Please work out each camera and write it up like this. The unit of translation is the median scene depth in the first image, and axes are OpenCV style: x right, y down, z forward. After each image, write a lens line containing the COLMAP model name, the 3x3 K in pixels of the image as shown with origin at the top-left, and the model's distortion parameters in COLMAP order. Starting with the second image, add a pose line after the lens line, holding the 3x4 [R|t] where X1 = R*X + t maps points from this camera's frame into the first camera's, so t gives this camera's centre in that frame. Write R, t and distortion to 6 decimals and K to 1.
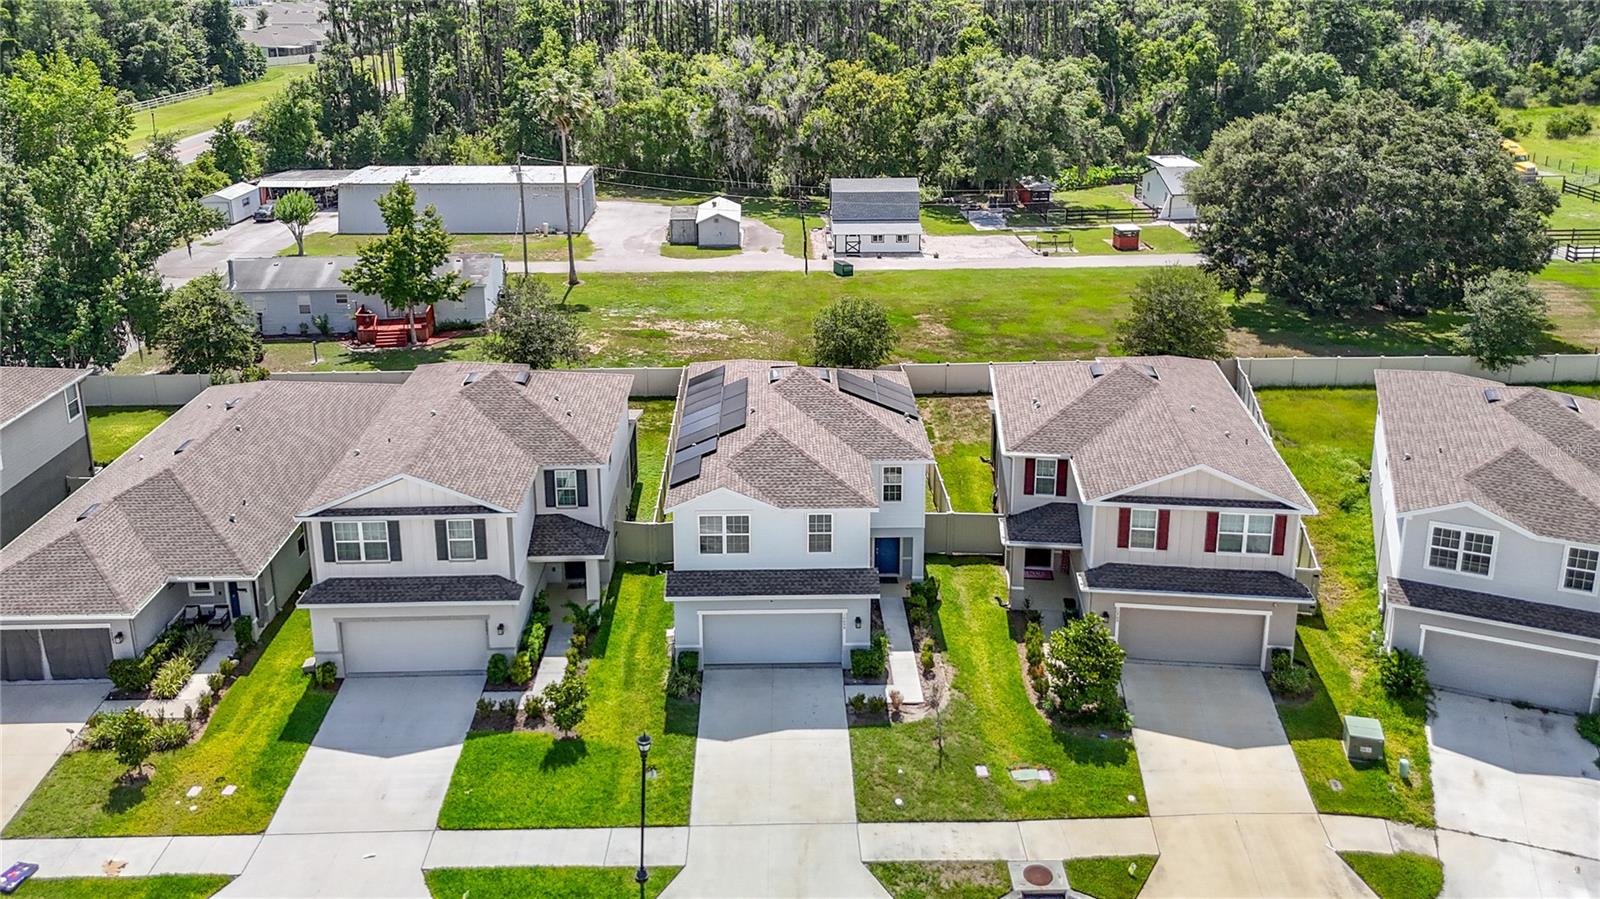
lens RADIAL K [[1234.1, 0, 793.7], [0, 1234.1, 294.8], [0, 0, 1]] dist [0.067618, -0.007559]
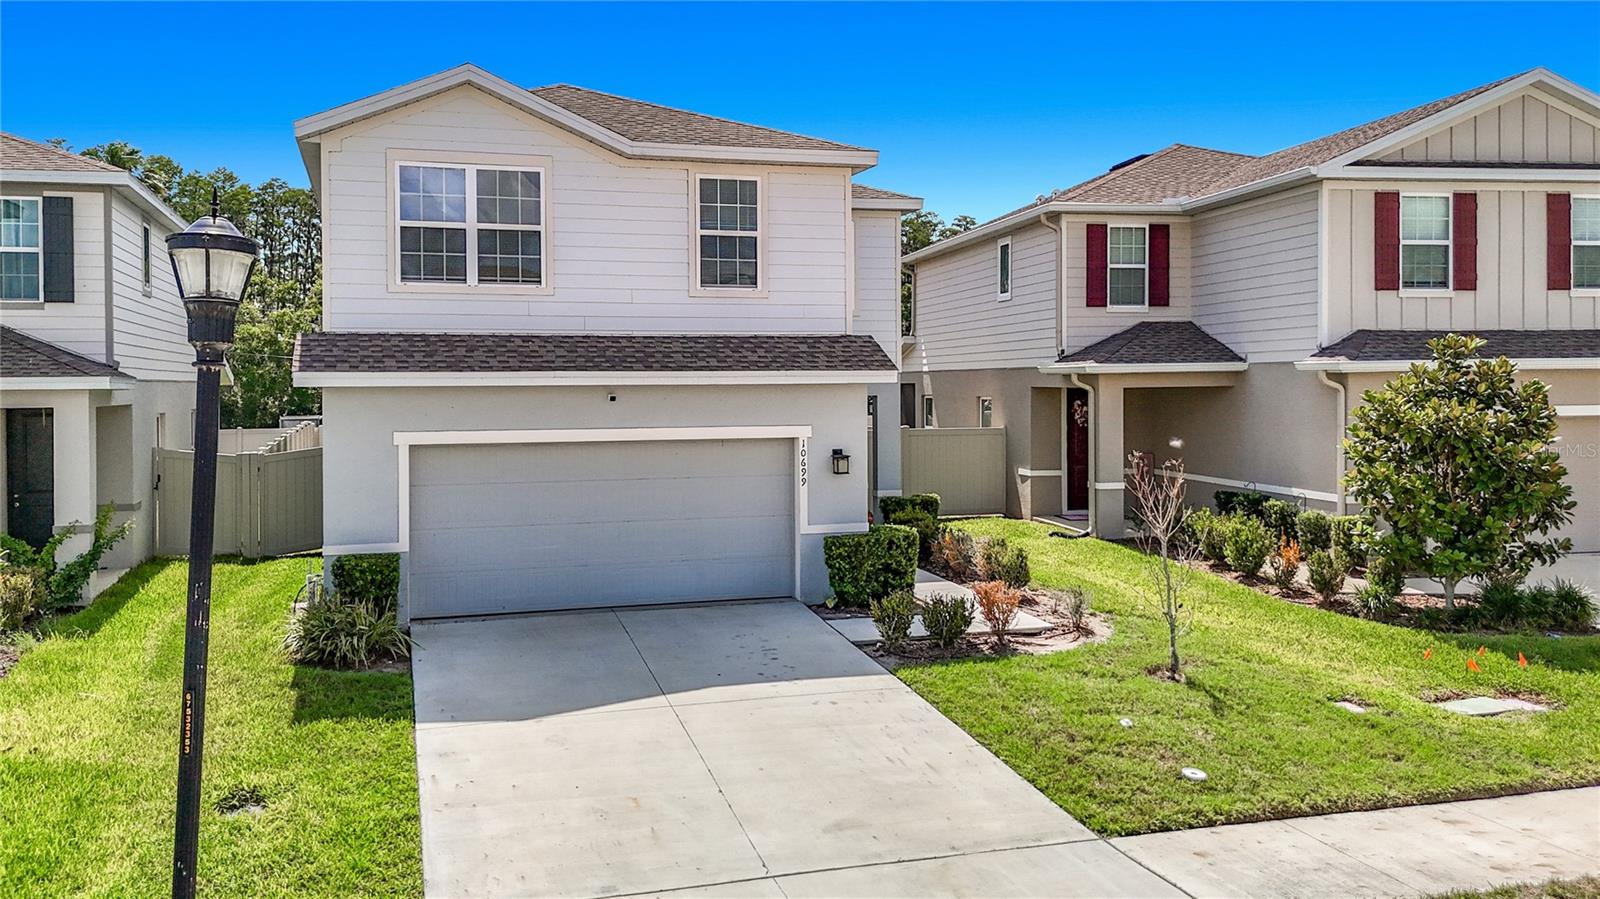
lens RADIAL K [[1252.6, 0, 737.6], [0, 1252.6, 421.4], [0, 0, 1]] dist [0.031430, 0.001940]
pose [[0.968346, -0.014491, 0.249192, -0.070963], [0.076349, 0.967663, -0.240414, 0.336729], [-0.237650, 0.251830, 0.938139, 0.641016]]
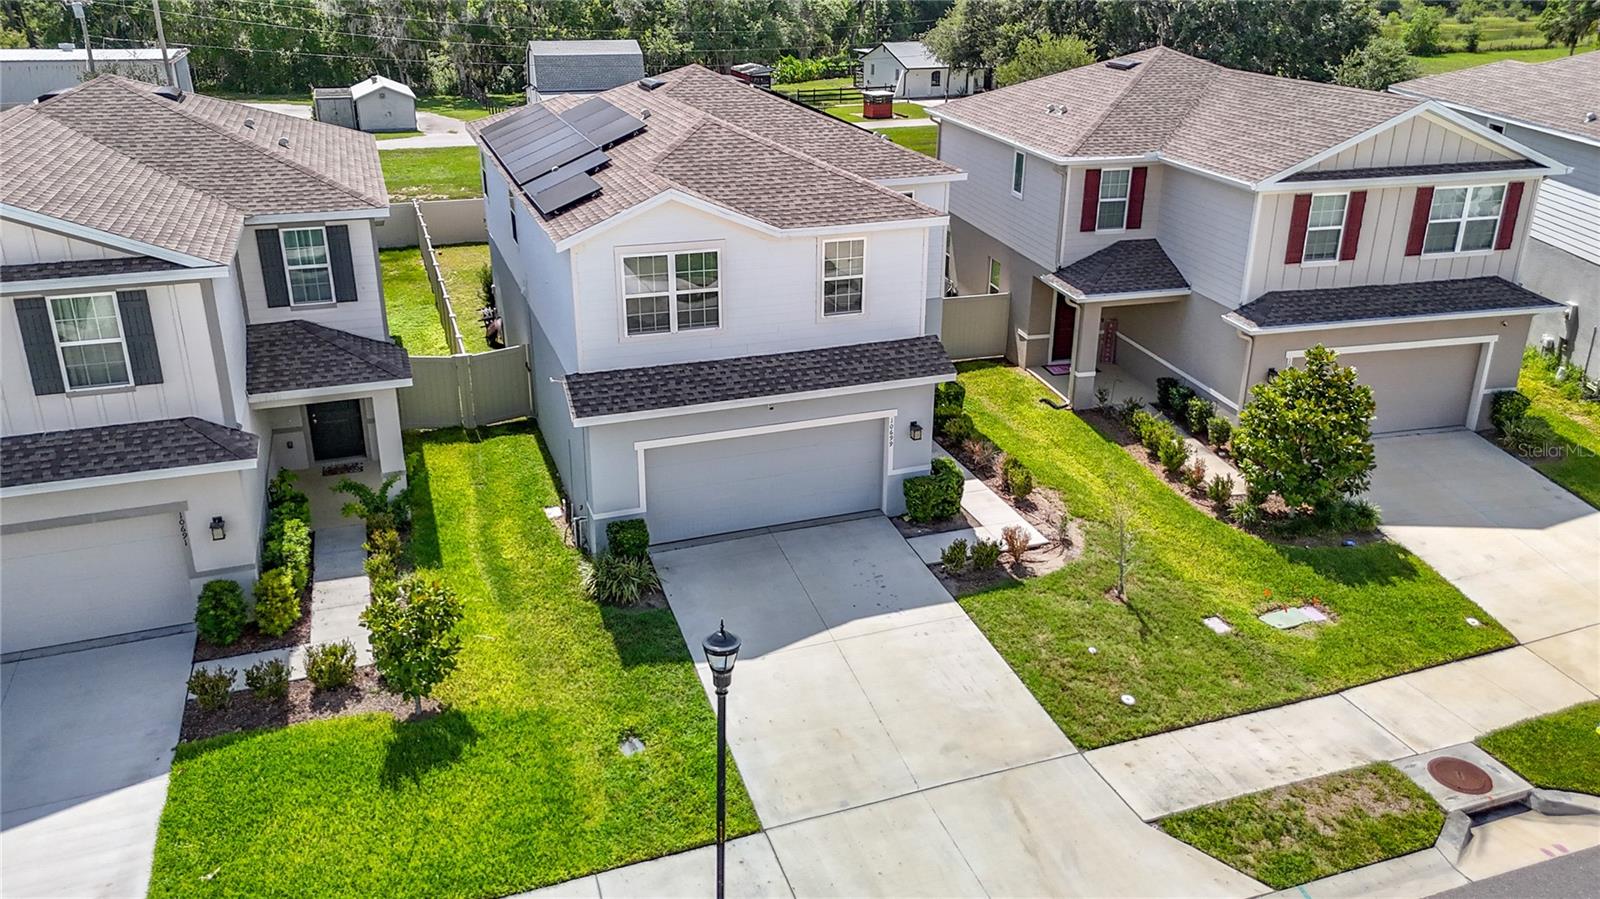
lens RADIAL K [[1183.1, 0, 802.5], [0, 1183.1, 406.4], [0, 0, 1]] dist [0.078818, -0.003618]
pose [[0.946150, -0.109874, 0.304511, -0.157709], [0.083530, 0.991648, 0.098271, 0.193830], [-0.312765, -0.067543, 0.947426, 0.499277]]
